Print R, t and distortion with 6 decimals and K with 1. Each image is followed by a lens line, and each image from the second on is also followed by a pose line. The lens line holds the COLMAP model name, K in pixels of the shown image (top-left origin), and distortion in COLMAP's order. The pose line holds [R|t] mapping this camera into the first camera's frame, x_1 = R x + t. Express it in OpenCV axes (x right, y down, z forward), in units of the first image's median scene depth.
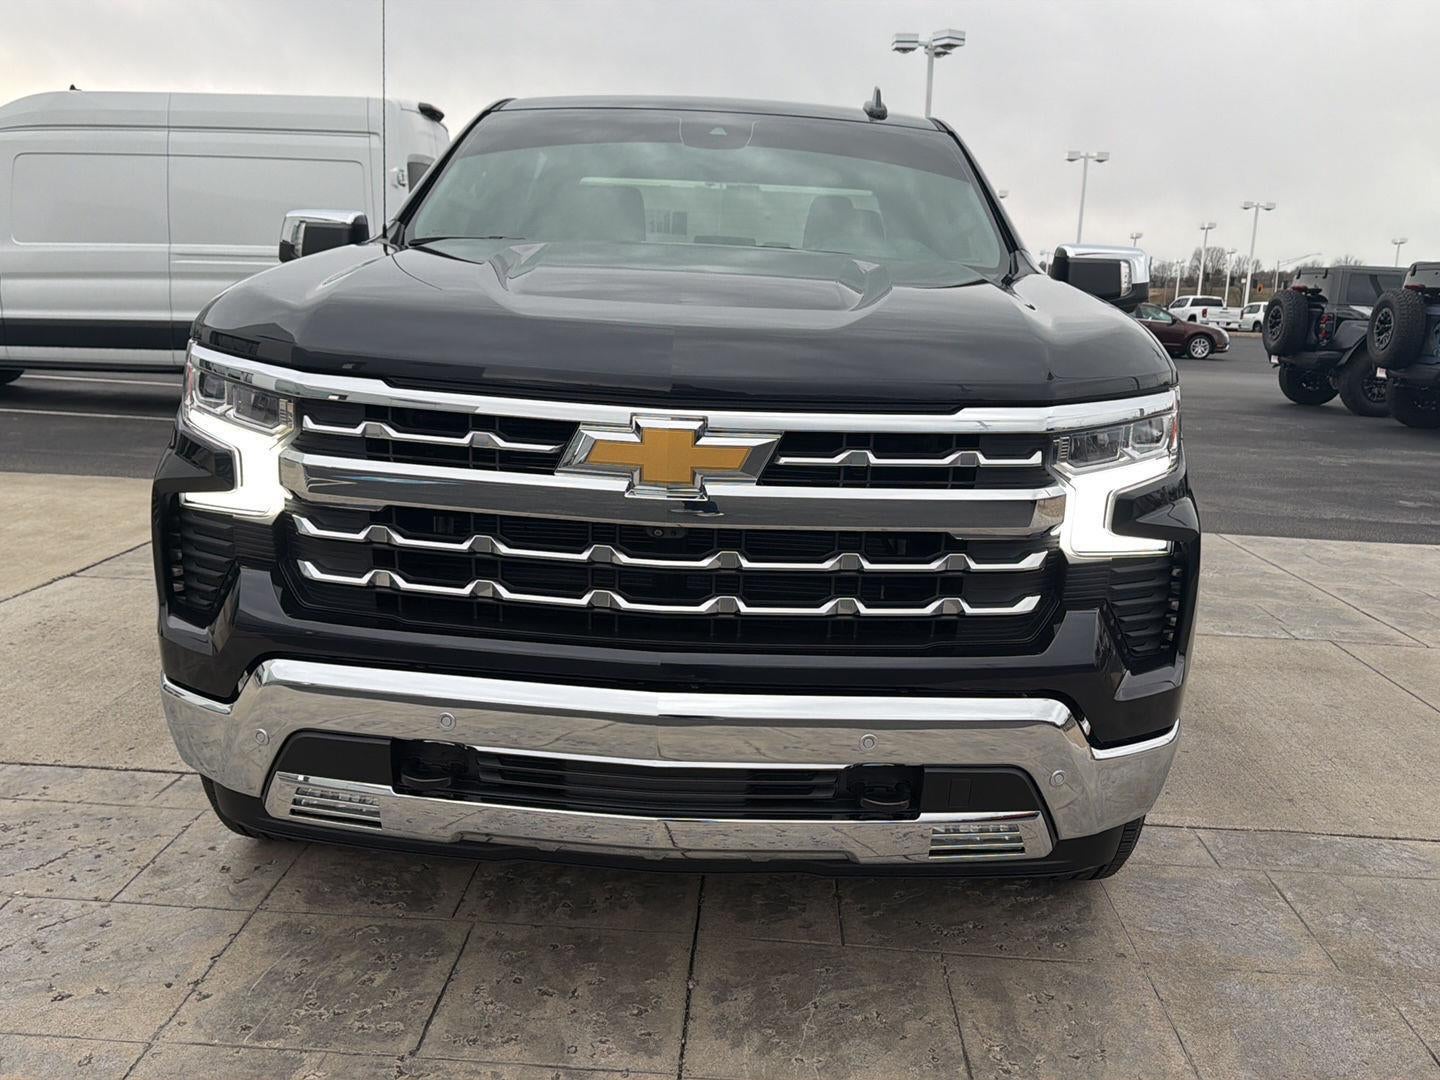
lens RADIAL K [[1283.0, 0, 717.4], [0, 1283.0, 535.2], [0, 0, 1]] dist [0.098611, -0.166165]
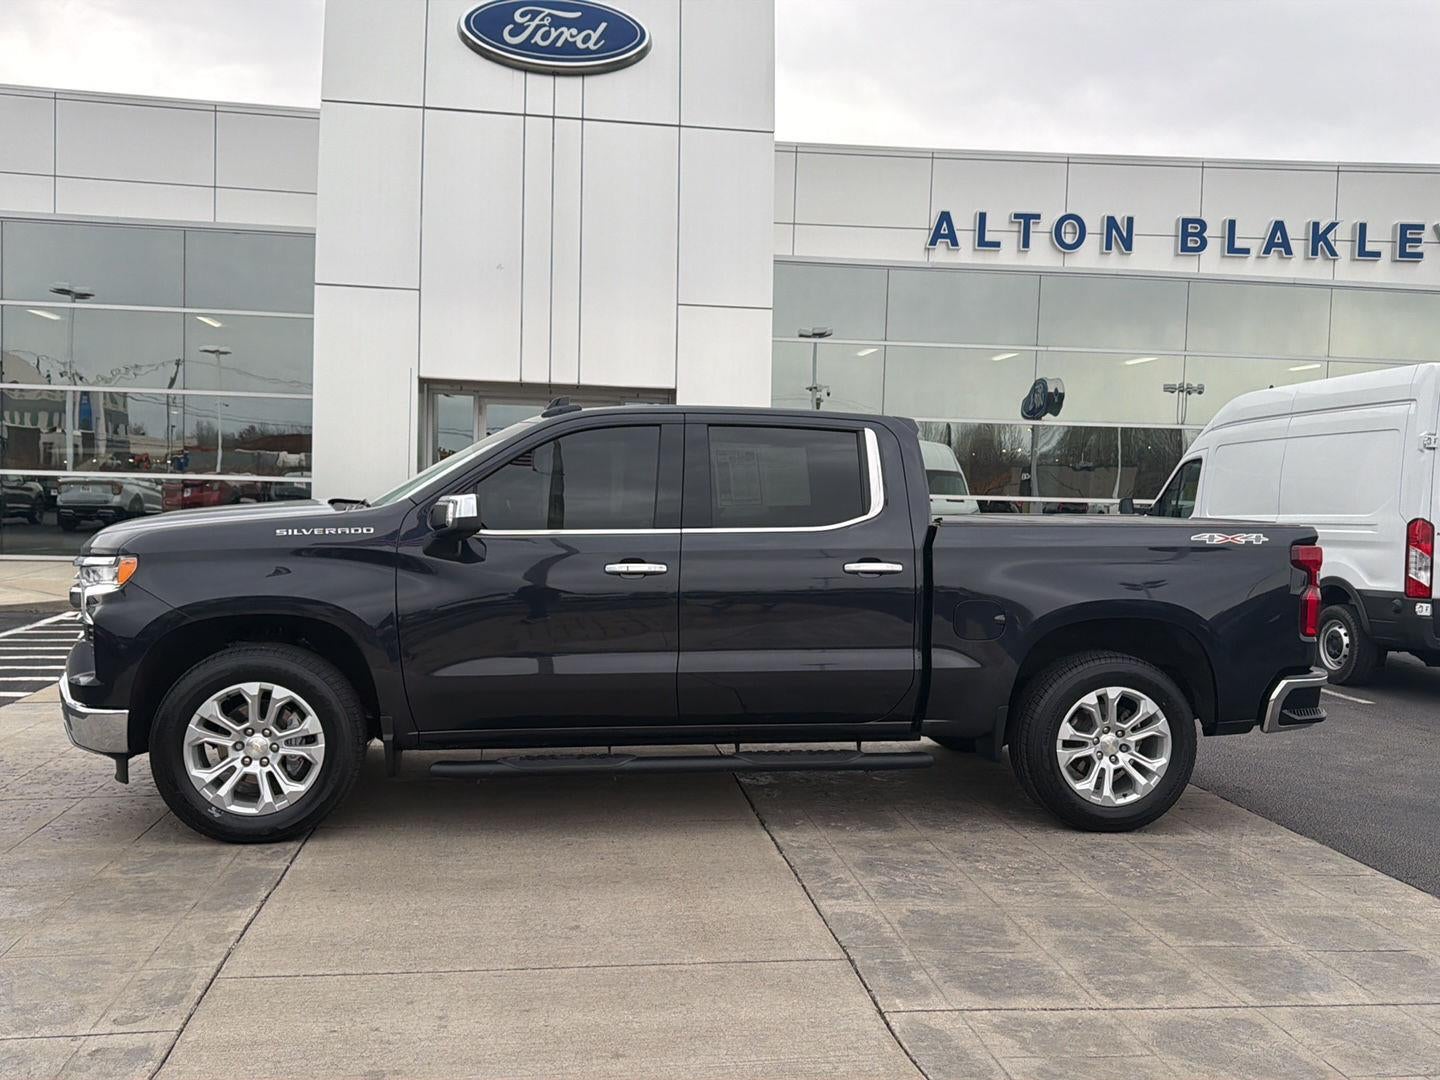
lens RADIAL K [[1271.0, 0, 722.9], [0, 1271.0, 535.7], [0, 0, 1]] dist [0.137657, -0.246187]
pose [[0.190108, 0.001764, -0.981762, 2.873555], [-0.211161, 0.976668, -0.039134, -0.294018], [0.958786, 0.214749, 0.186045, 1.654775]]
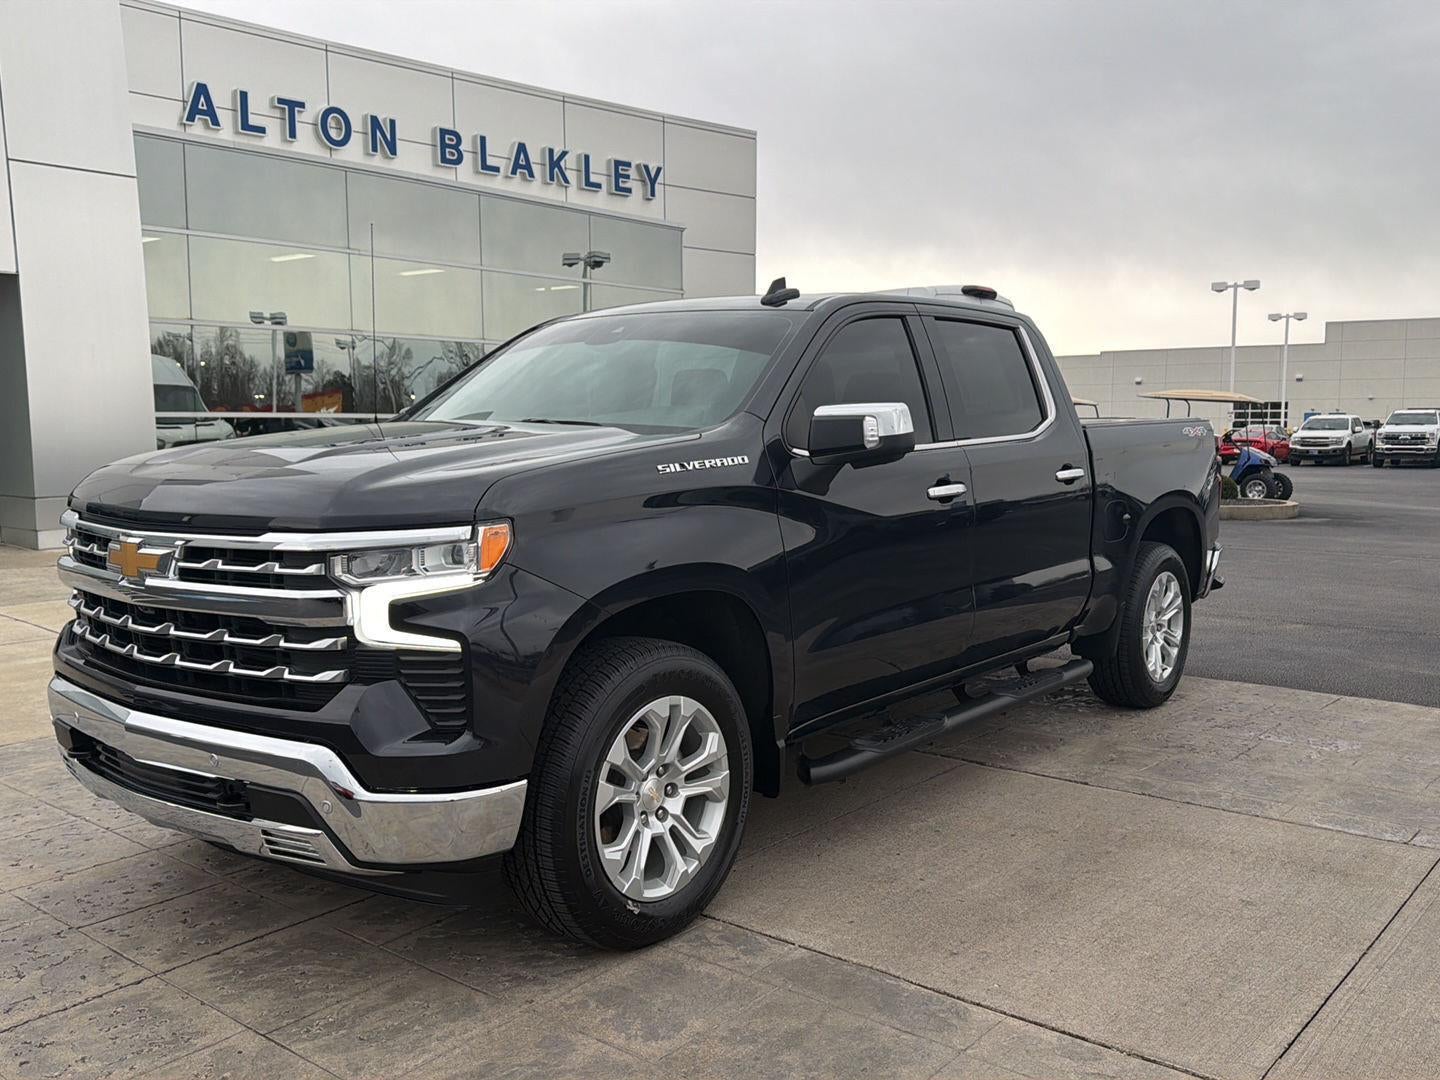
lens RADIAL K [[1272.3, 0, 723.2], [0, 1272.3, 535.9], [0, 0, 1]] dist [0.143201, -0.270150]
pose [[0.799951, 0.012743, -0.599930, 1.380601], [-0.083917, 0.992326, -0.090818, -0.005557], [0.594169, 0.122994, 0.794881, 0.138650]]
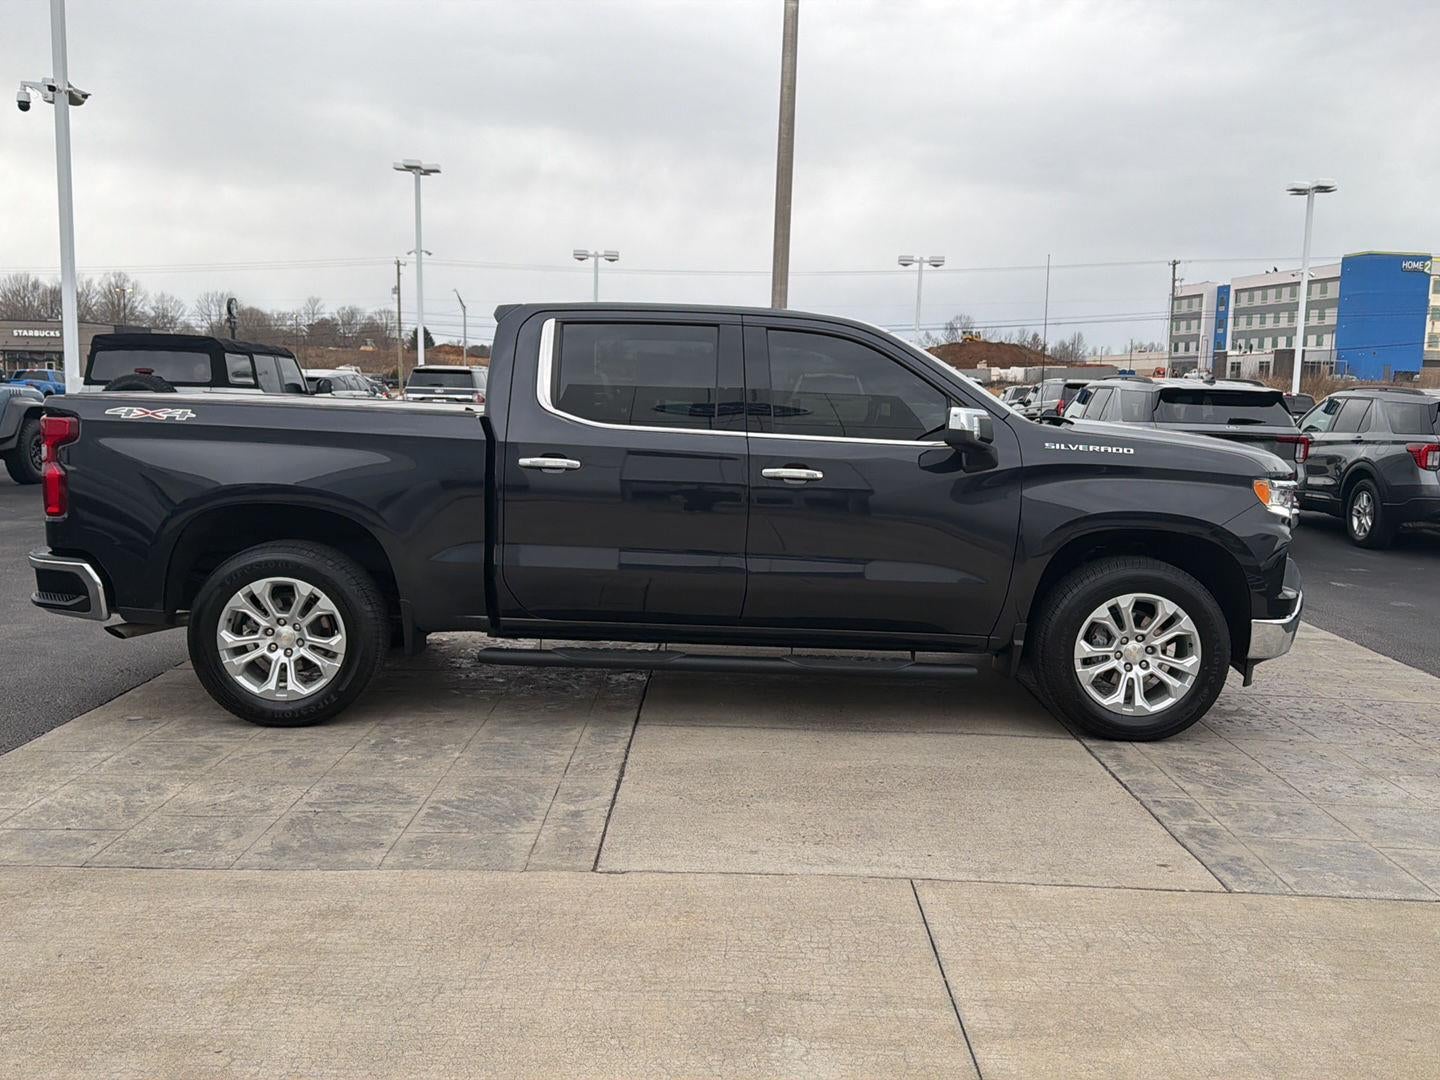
lens RADIAL K [[1271.0, 0, 722.9], [0, 1271.0, 535.7], [0, 0, 1]] dist [0.137657, -0.246187]
pose [[-0.041350, -0.156598, 0.986797, -2.891340], [0.168313, 0.972435, 0.161371, -0.635659], [-0.984866, 0.172763, -0.013852, 2.170335]]
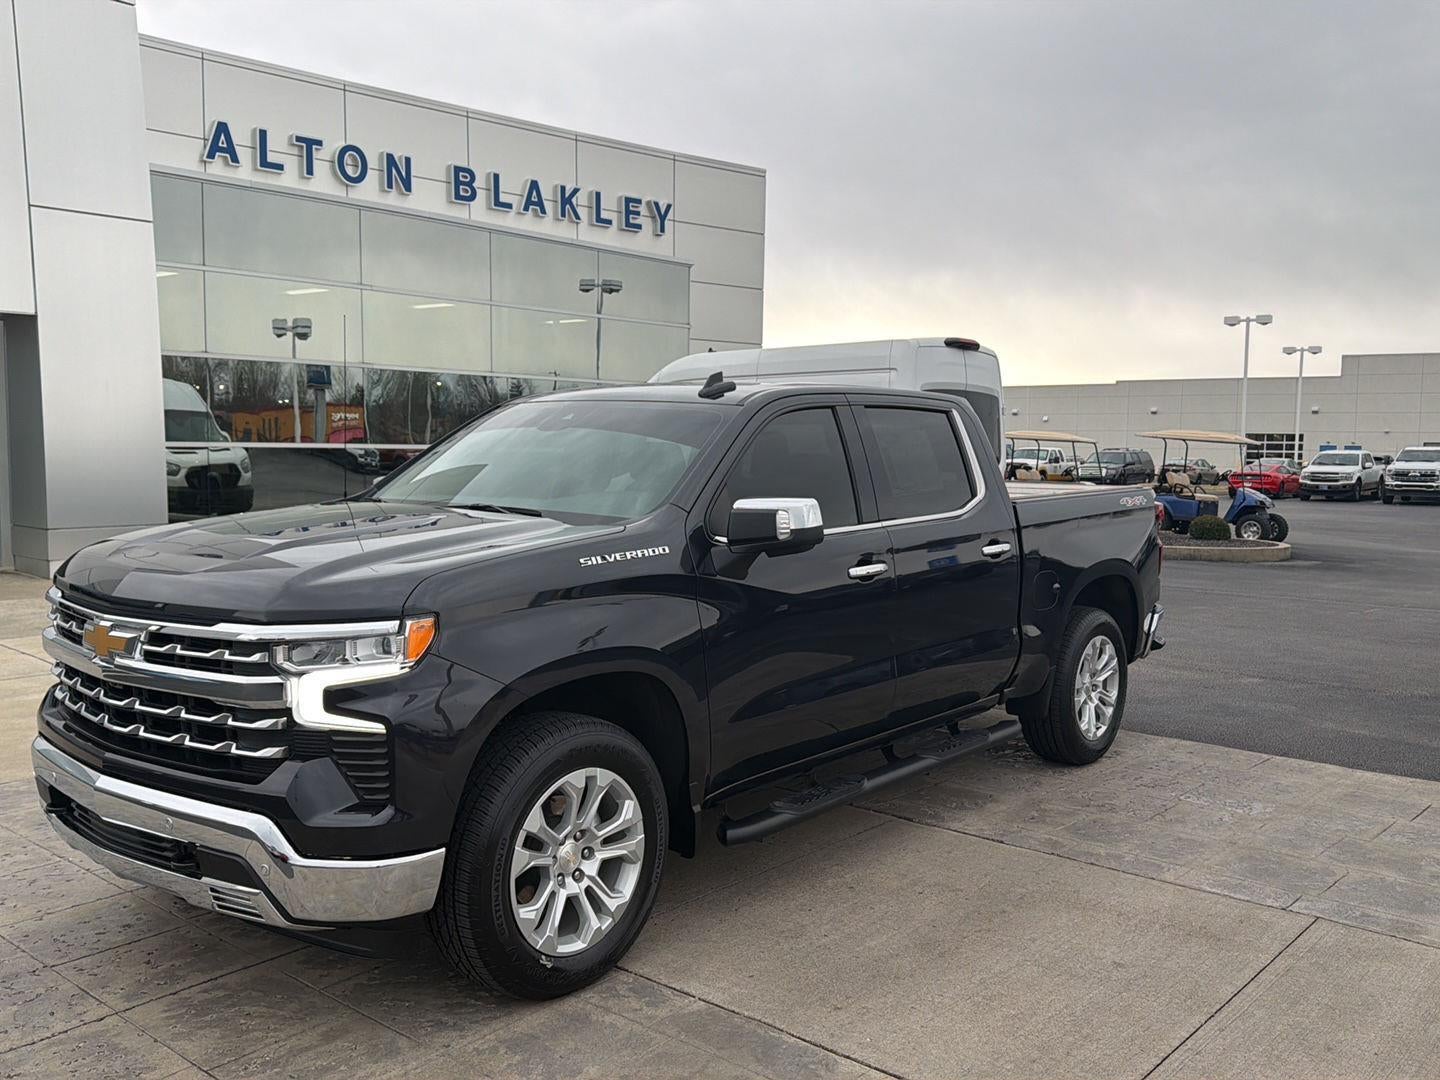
lens RADIAL K [[1271.0, 0, 722.9], [0, 1271.0, 535.7], [0, 0, 1]] dist [0.137657, -0.246187]
pose [[0.791324, 0.015919, -0.611189, 1.587726], [-0.101243, 0.989272, -0.105316, -0.093704], [0.602956, 0.145218, 0.784446, 0.077018]]
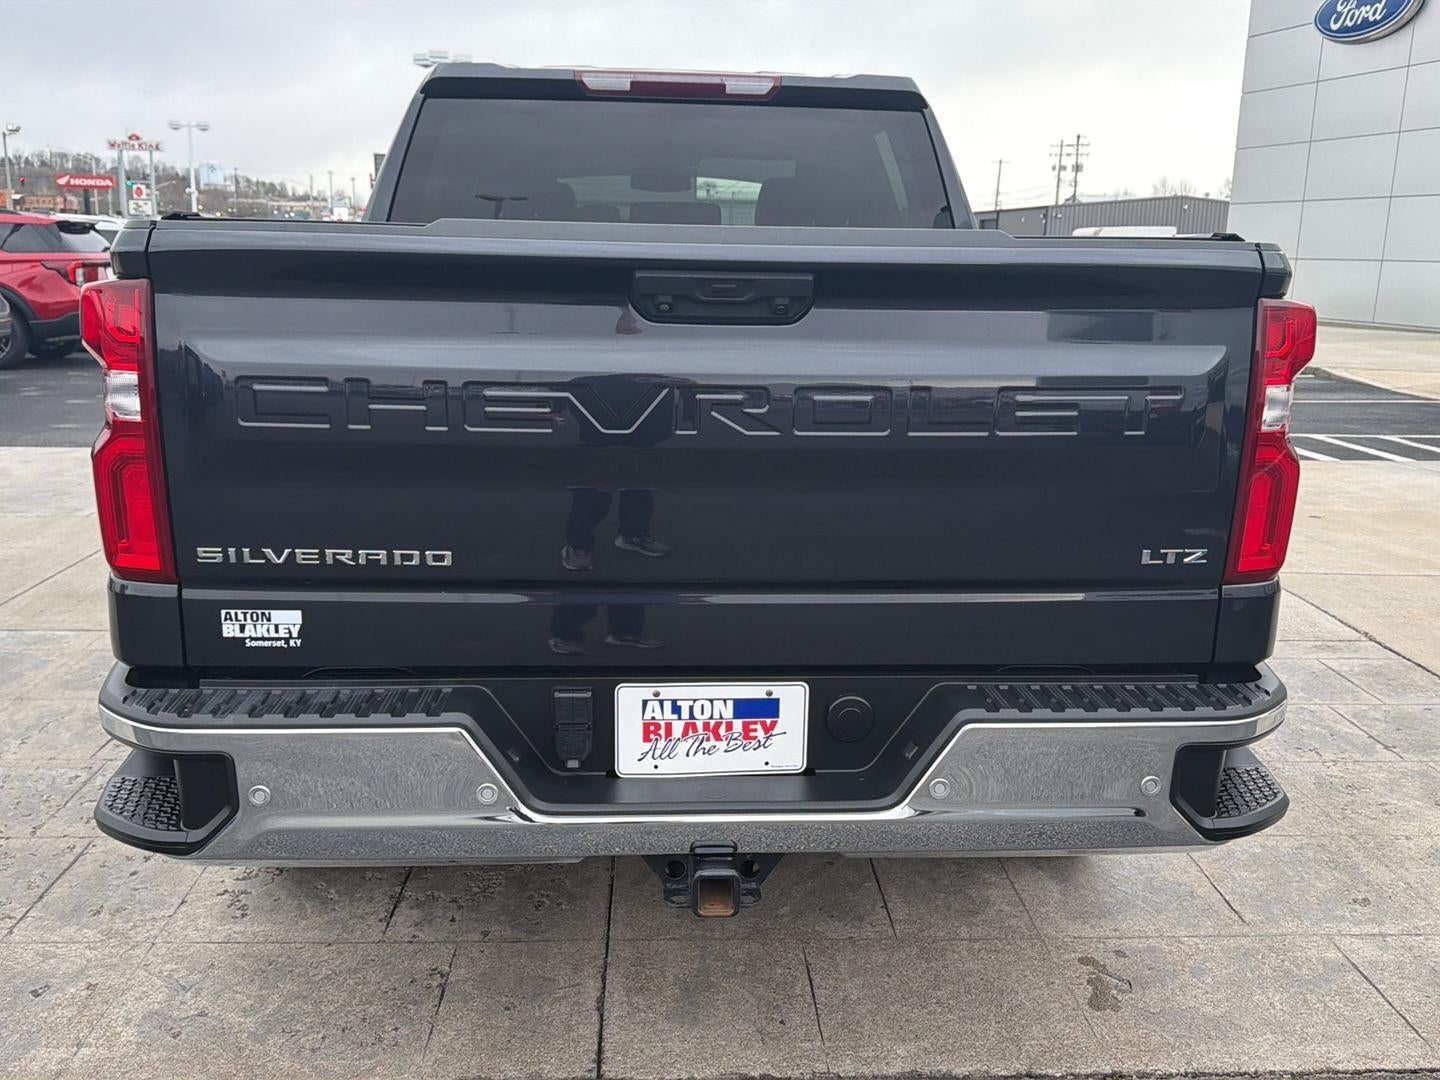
lens RADIAL K [[1271.0, 0, 722.9], [0, 1271.0, 535.7], [0, 0, 1]] dist [0.137657, -0.246187]
pose [[-0.993455, -0.035760, -0.108482, 0.129677], [-0.076308, 0.914483, 0.397364, -0.848765], [0.084995, 0.403041, -0.911226, 4.203318]]
